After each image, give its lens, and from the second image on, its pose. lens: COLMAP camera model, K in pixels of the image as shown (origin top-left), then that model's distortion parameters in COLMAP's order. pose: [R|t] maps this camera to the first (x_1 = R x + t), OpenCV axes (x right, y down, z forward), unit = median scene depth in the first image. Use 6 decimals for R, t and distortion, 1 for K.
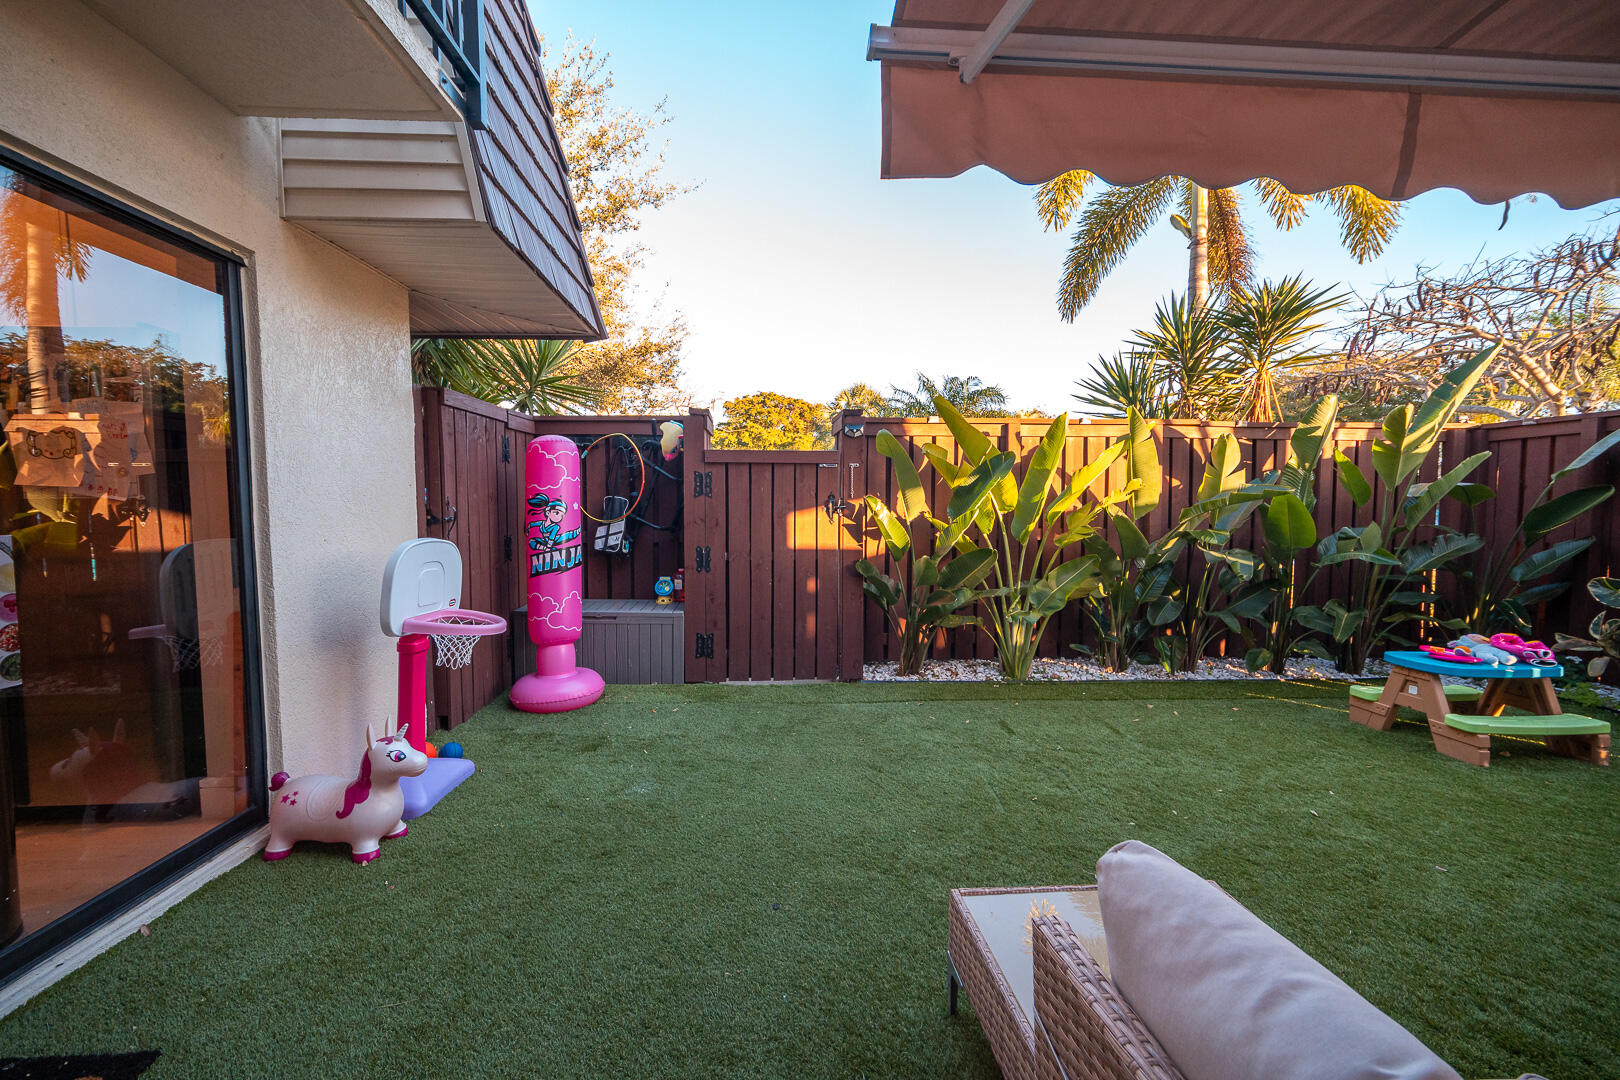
lens RADIAL K [[642.3, 0, 803.9], [0, 642.3, 541.2], [0, 0, 1]] dist [0.000865, 0.000198]
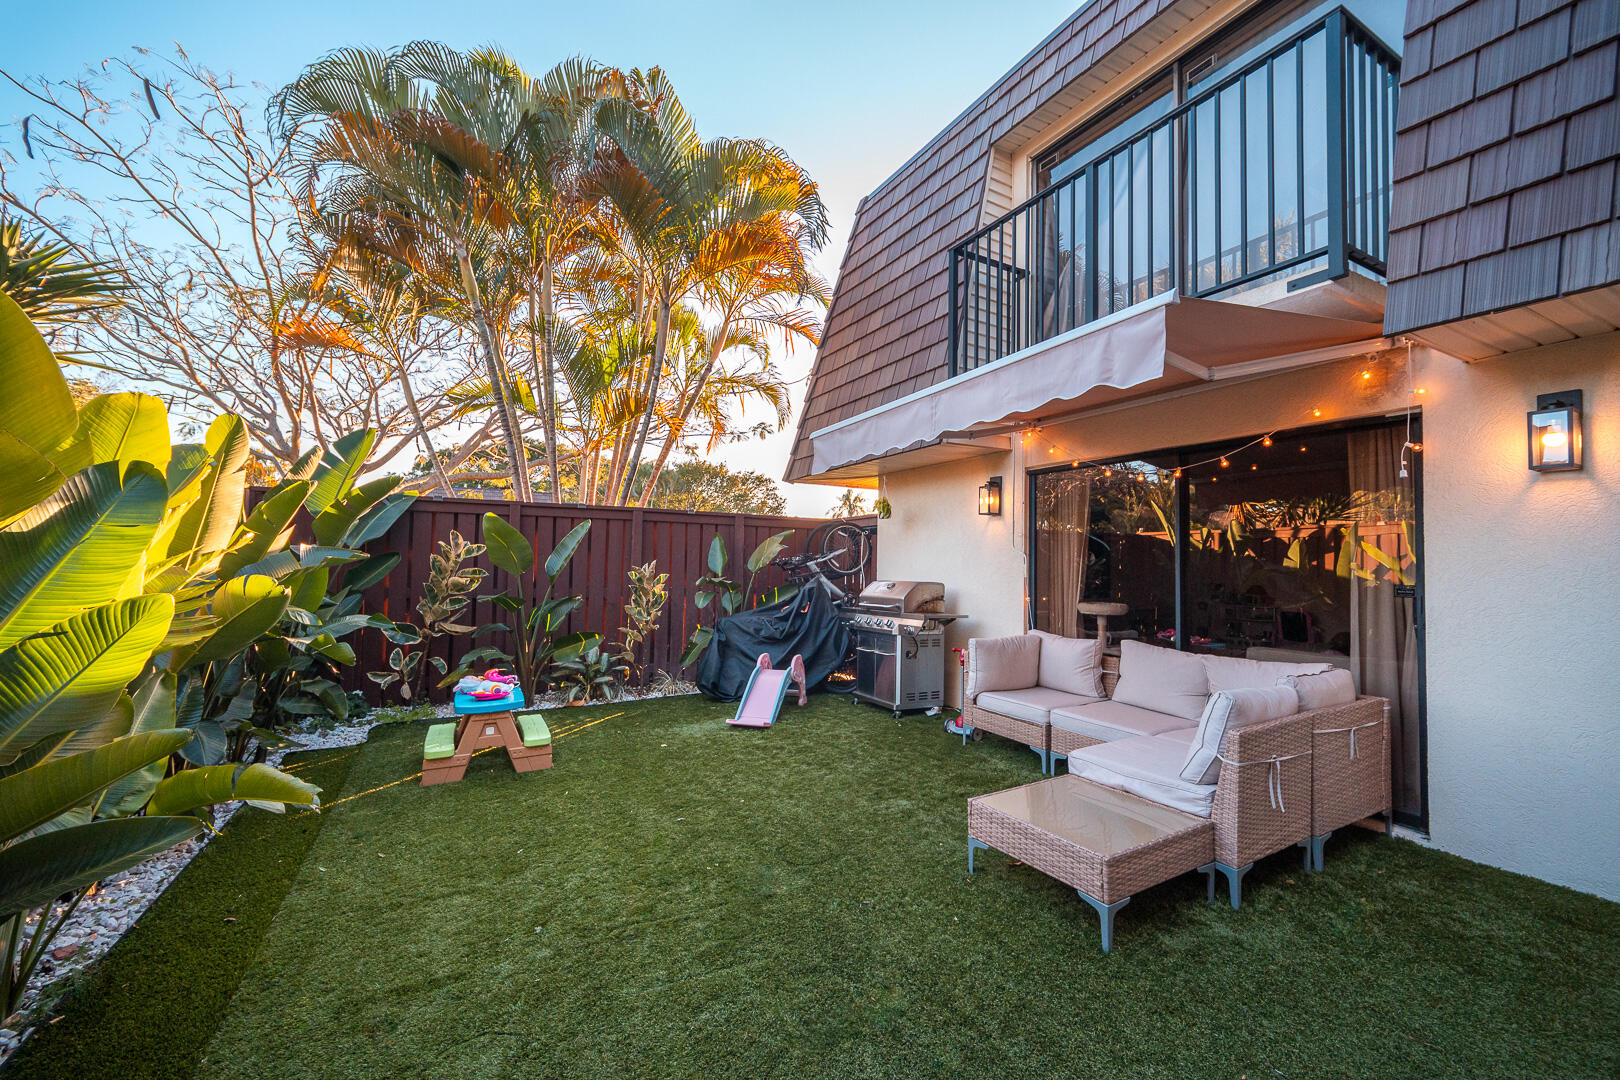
lens RADIAL K [[640.8, 0, 804.4], [0, 640.8, 535.9], [0, 0, 1]] dist [0.001717, 0.000010]
pose [[-0.434423, 0.031499, 0.900158, -0.265729], [0.036623, 0.999180, -0.017290, -0.059825], [-0.899964, 0.025456, -0.435220, 0.743570]]
